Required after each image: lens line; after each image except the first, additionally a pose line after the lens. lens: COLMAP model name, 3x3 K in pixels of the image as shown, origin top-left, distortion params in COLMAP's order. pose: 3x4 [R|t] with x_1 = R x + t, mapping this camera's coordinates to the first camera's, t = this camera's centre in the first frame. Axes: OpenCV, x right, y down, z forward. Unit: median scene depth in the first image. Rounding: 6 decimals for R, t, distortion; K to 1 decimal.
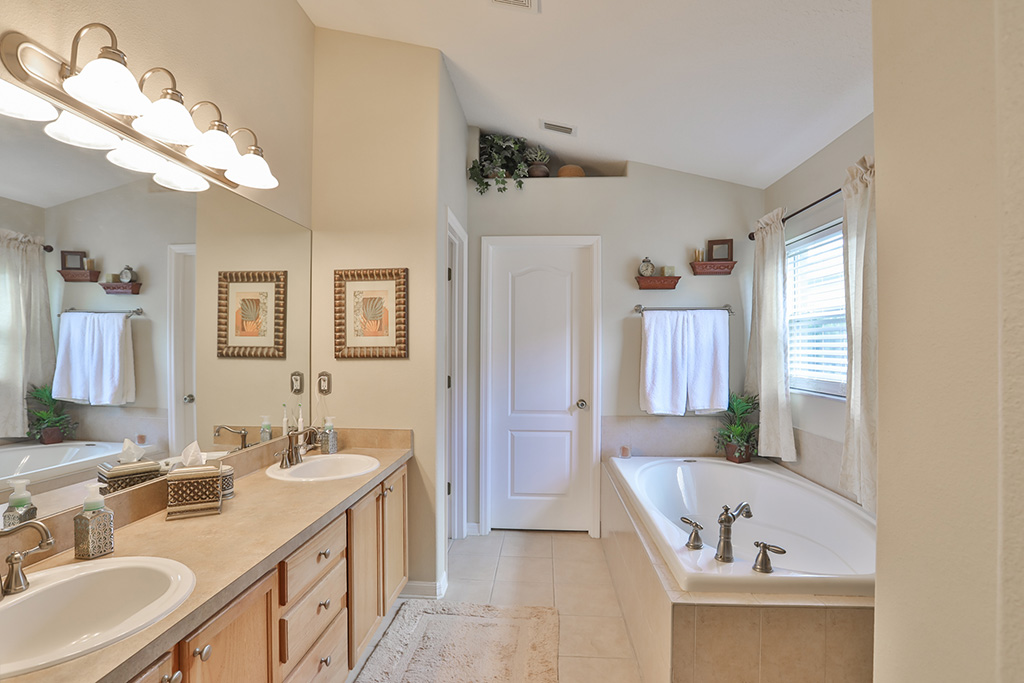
lens RADIAL K [[505.1, 0, 509.4], [0, 505.1, 342.2], [0, 0, 1]] dist [-0.061709, 0.026067]
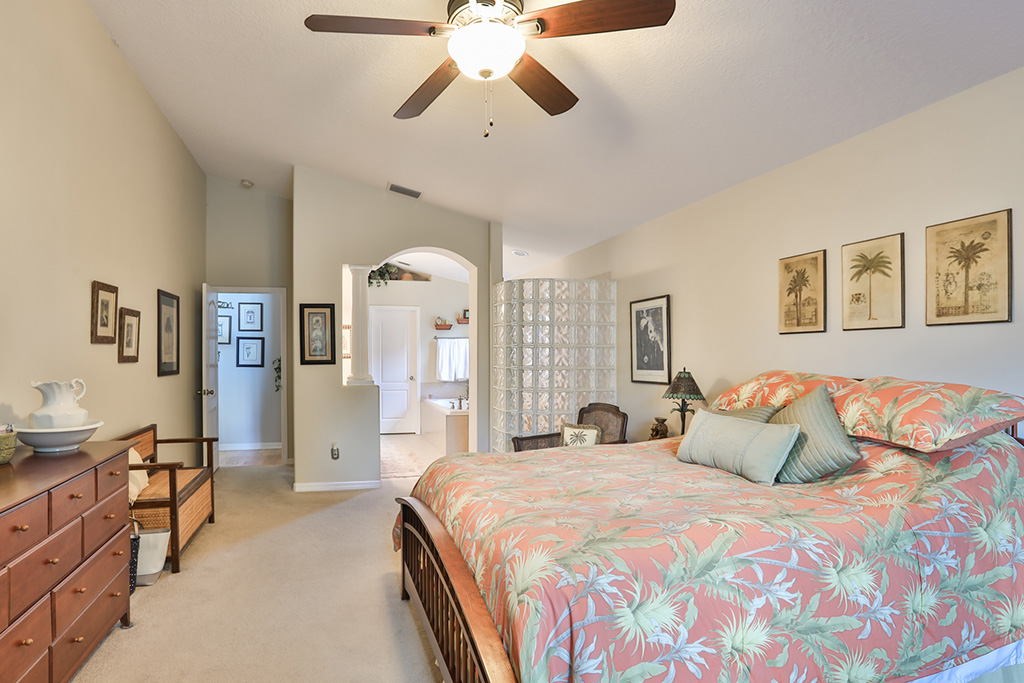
lens RADIAL K [[505.1, 0, 509.4], [0, 505.1, 342.2], [0, 0, 1]] dist [-0.061709, 0.026067]
pose [[0.908280, 0.004422, 0.418340, -0.428282], [0.003556, 0.999826, -0.018288, 0.001003], [-0.418348, 0.018098, 0.908106, -1.326151]]
